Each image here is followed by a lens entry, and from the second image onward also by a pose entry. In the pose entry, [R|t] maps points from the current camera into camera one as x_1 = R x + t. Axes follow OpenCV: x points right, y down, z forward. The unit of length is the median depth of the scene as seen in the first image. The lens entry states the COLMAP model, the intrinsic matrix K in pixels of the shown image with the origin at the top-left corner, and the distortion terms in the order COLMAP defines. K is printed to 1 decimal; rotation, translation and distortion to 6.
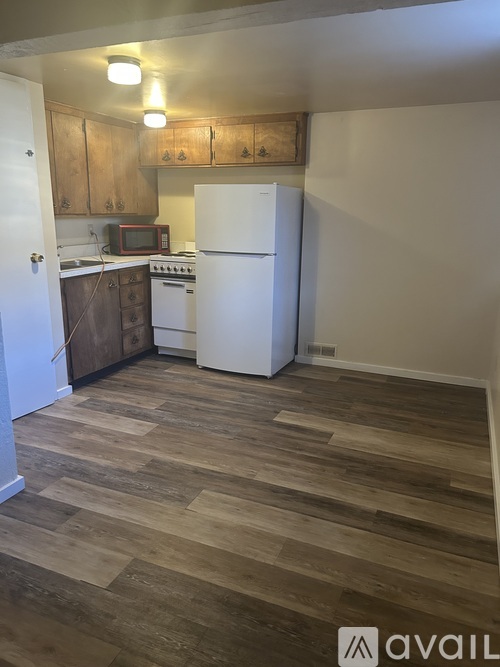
lens RADIAL K [[503.7, 0, 249.7], [0, 503.7, 333.4], [0, 0, 1]] dist [0.003250, 0.003889]
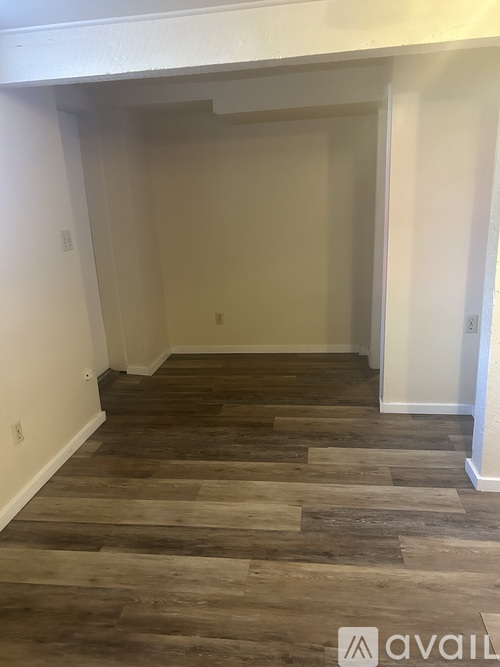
lens RADIAL K [[503.7, 0, 250.9], [0, 503.7, 333.5], [0, 0, 1]] dist [0.003250, 0.003889]
pose [[-0.964253, 0.101864, -0.244620, 0.167818], [-0.031864, 0.871886, 0.488672, -0.407937], [0.263059, 0.478998, -0.837473, 1.569912]]
